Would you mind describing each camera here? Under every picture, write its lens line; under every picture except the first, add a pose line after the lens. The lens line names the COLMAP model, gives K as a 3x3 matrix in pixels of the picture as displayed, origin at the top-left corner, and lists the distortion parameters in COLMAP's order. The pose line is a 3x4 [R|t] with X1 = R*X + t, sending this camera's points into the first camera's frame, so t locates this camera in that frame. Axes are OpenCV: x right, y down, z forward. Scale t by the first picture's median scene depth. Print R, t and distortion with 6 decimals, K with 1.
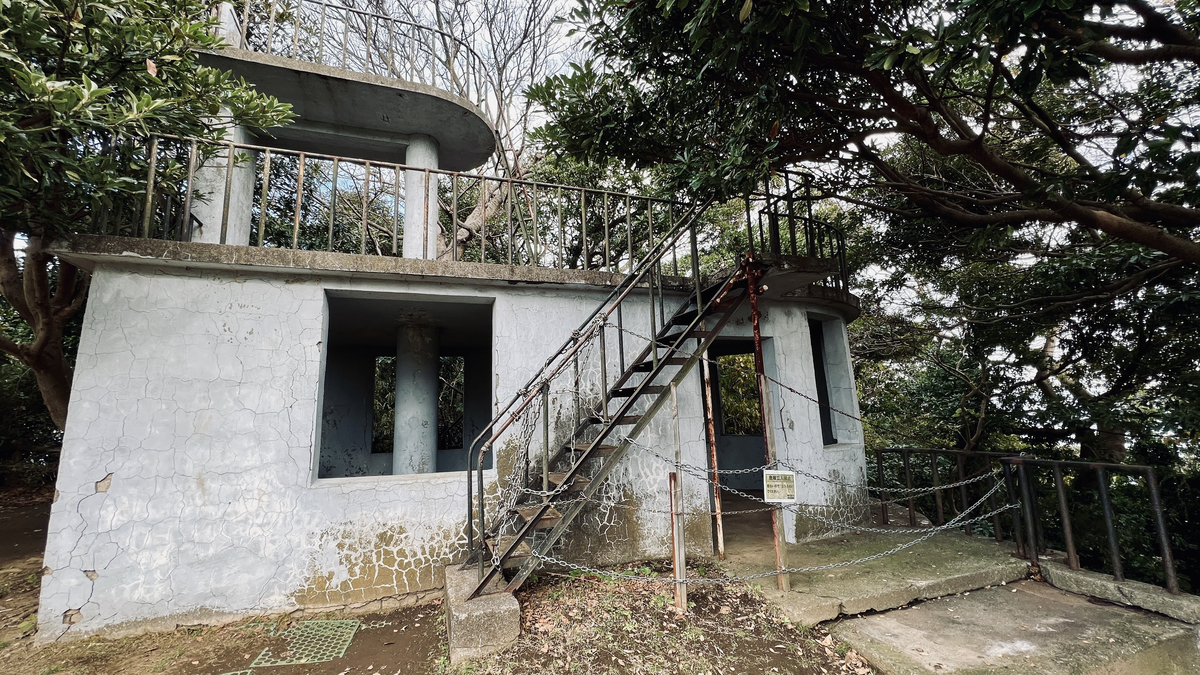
lens RADIAL K [[480.3, 0, 597.6], [0, 480.3, 335.2], [0, 0, 1]] dist [-0.000737, -0.000218]
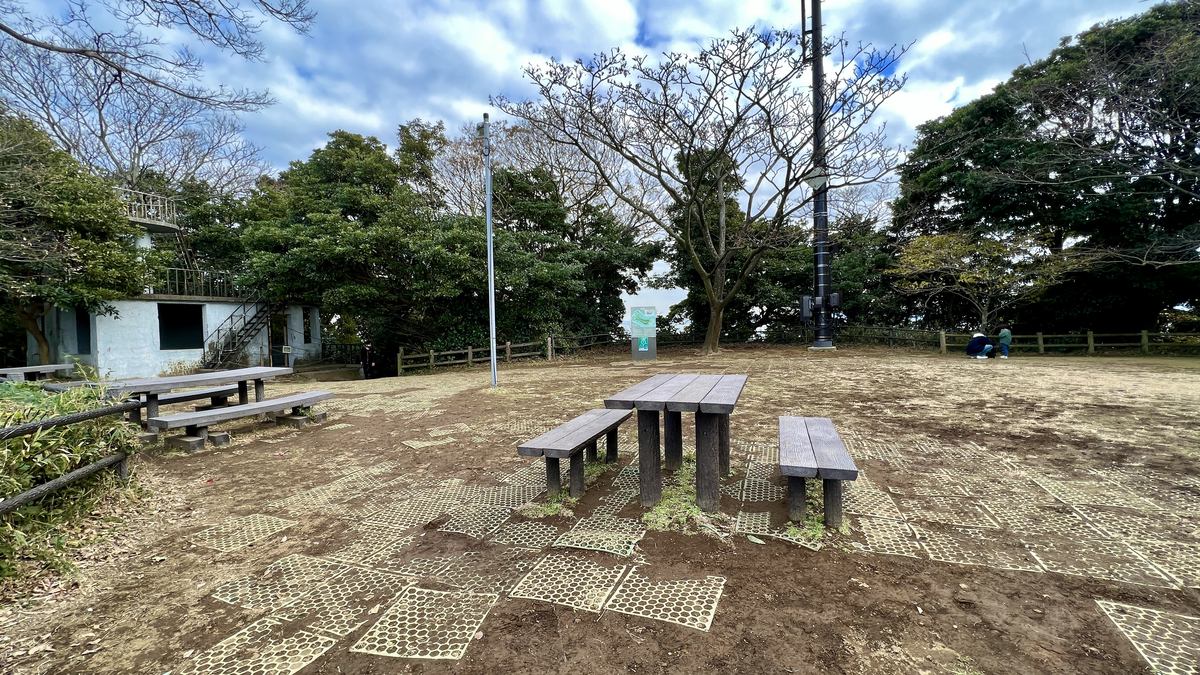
lens RADIAL K [[480.3, 0, 597.6], [0, 480.3, 335.2], [0, 0, 1]] dist [-0.000737, -0.000218]
pose [[0.661672, 0.000855, 0.749793, -1.076368], [-0.112452, 0.988802, 0.098108, -0.598258], [-0.741313, -0.149231, 0.654358, -4.087207]]
